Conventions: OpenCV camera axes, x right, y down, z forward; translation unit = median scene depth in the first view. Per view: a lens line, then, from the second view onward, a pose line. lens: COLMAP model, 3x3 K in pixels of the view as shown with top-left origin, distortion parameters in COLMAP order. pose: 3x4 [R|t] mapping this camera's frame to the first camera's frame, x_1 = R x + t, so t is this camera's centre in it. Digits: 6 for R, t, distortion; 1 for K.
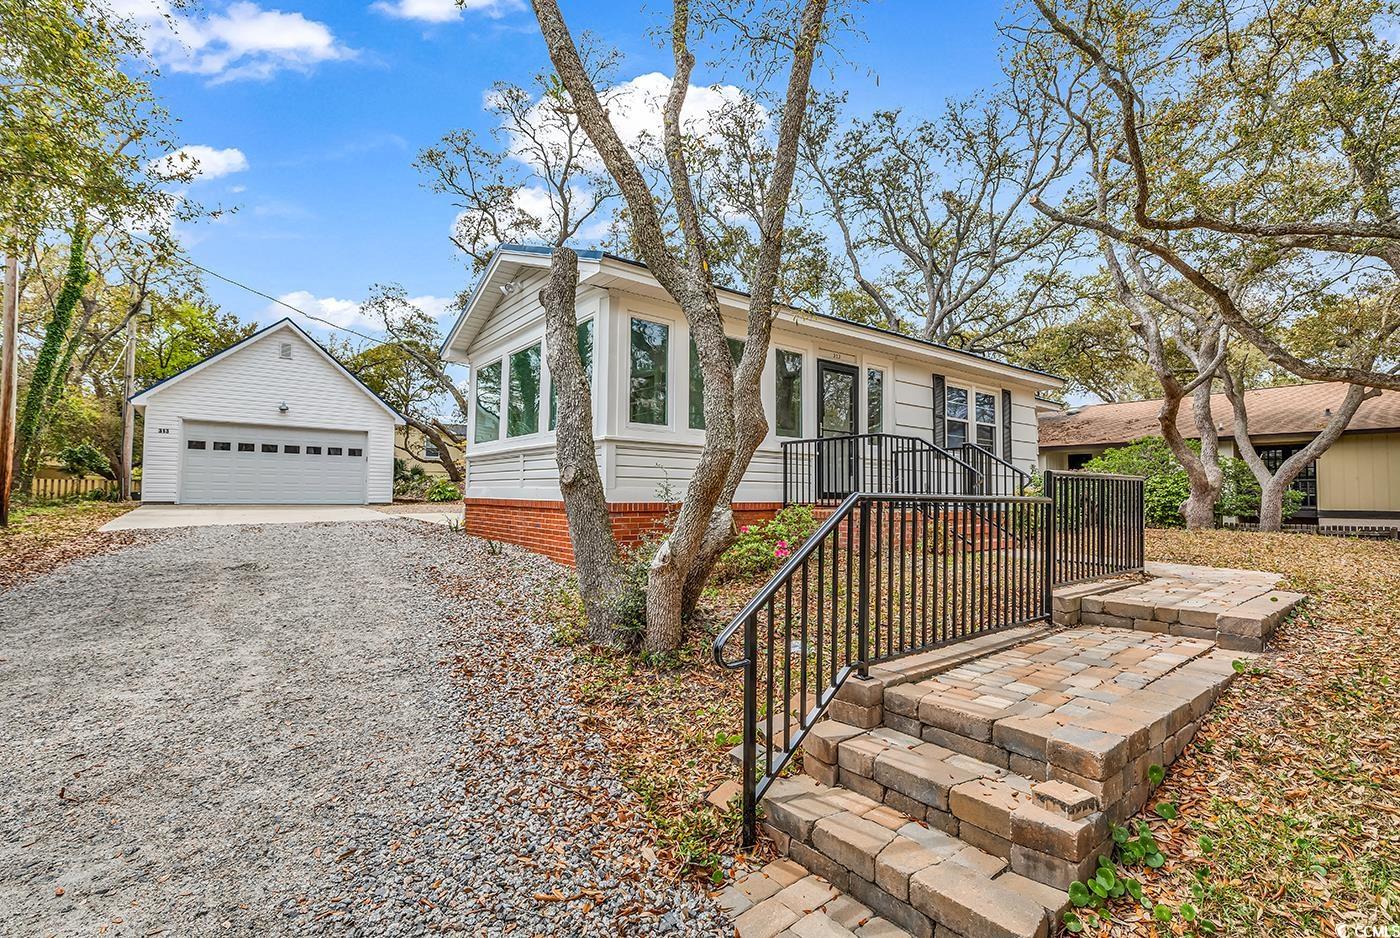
lens RADIAL K [[638.4, 0, 709.0], [0, 638.4, 459.3], [0, 0, 1]] dist [0.000644, -0.000014]
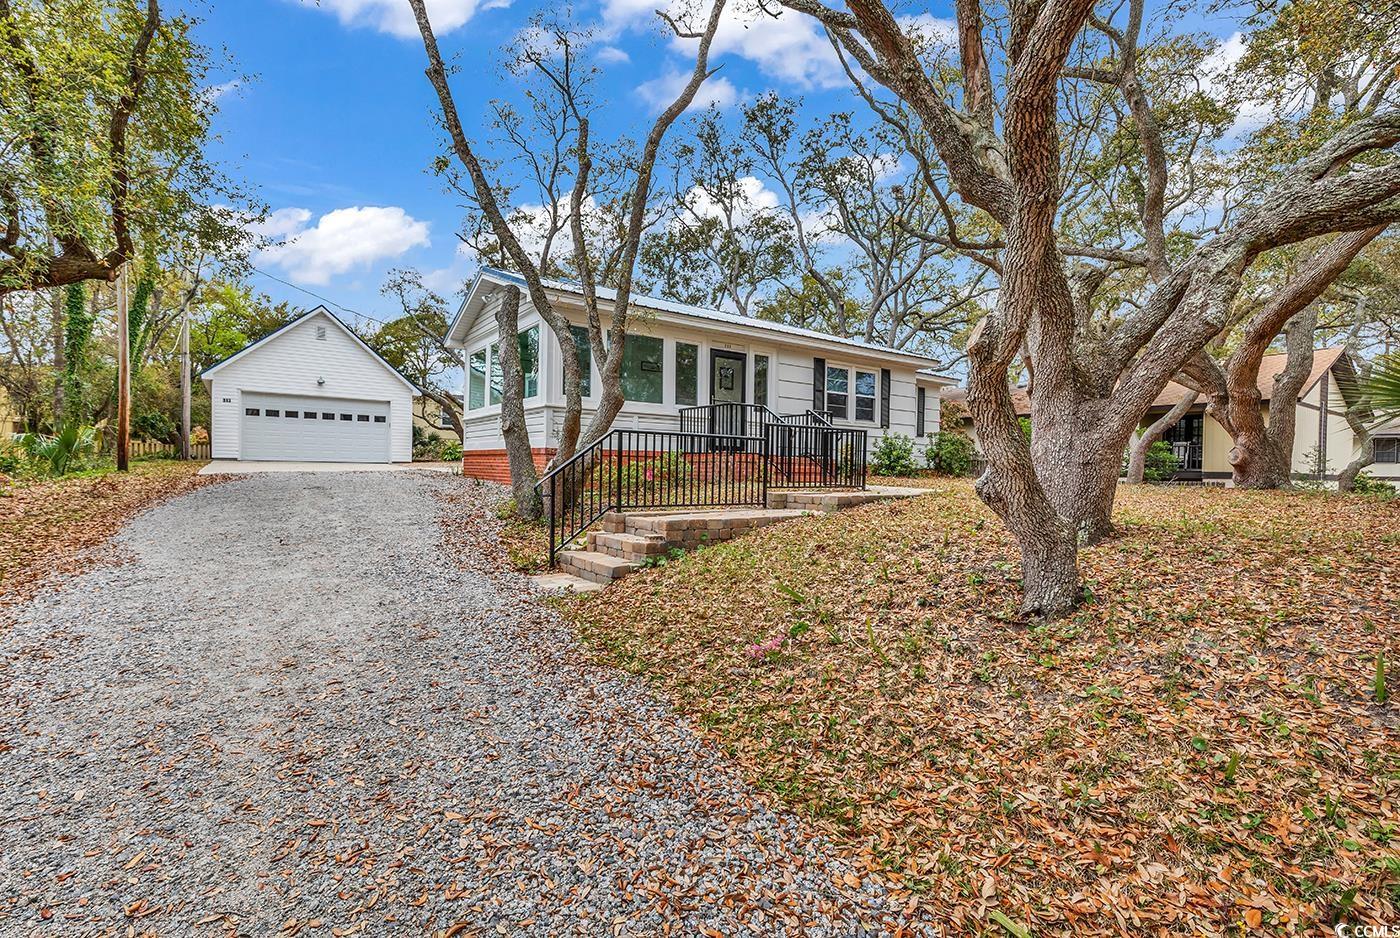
lens RADIAL K [[650.3, 0, 700.0], [0, 650.3, 469.0], [0, 0, 1]] dist [0.002030, -0.000015]
pose [[0.998947, 0.007253, -0.045302, 0.098338], [-0.004649, 0.998346, 0.057307, 0.009948], [0.045642, -0.057036, 0.997328, -0.190440]]
